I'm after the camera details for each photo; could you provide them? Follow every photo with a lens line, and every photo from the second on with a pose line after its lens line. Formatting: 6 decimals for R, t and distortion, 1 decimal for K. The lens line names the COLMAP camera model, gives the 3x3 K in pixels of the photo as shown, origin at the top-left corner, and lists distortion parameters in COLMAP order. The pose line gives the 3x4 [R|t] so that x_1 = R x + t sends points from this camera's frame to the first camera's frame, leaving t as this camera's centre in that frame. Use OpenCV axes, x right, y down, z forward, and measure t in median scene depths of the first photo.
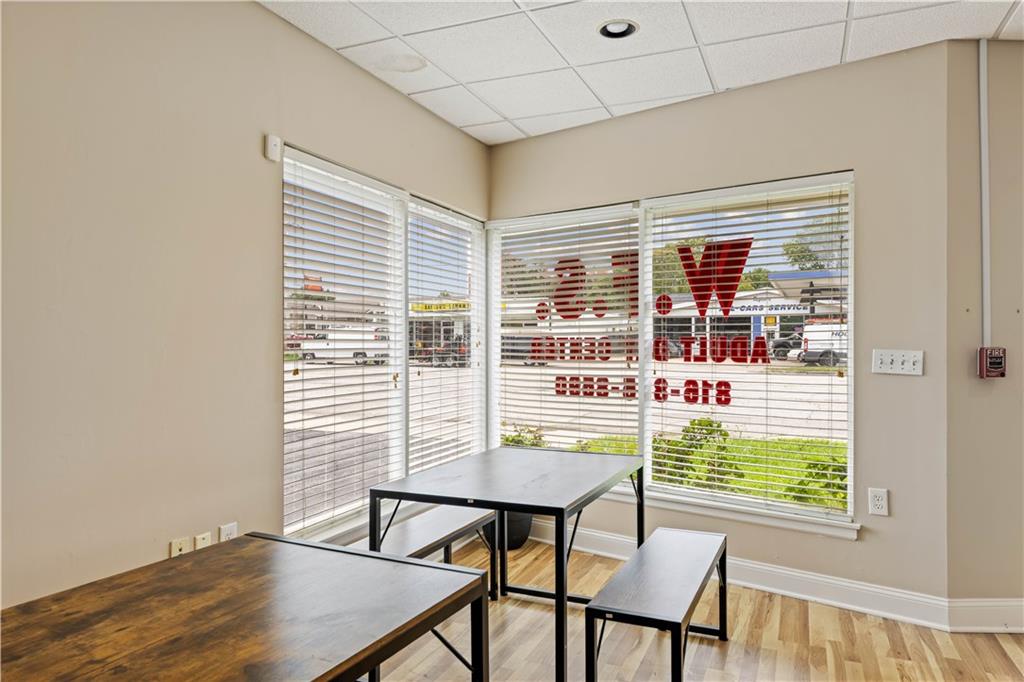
lens RADIAL K [[683.5, 0, 511.7], [0, 683.5, 346.6], [0, 0, 1]] dist [-0.000951, 0.000783]
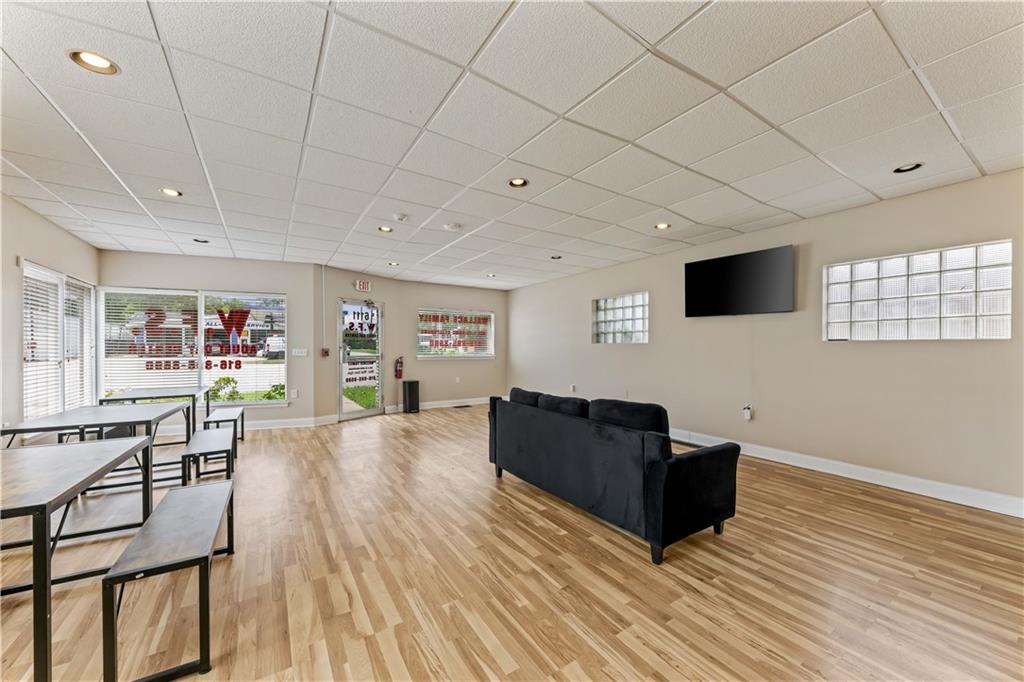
lens RADIAL K [[378.9, 0, 513.9], [0, 378.9, 349.1], [0, 0, 1]] dist [0.000427, -0.000107]
pose [[0.554511, 0.000116, 0.832177, -0.318529], [-0.000923, 0.999999, 0.000476, 0.002379], [-0.832176, -0.001032, 0.554510, -0.716210]]
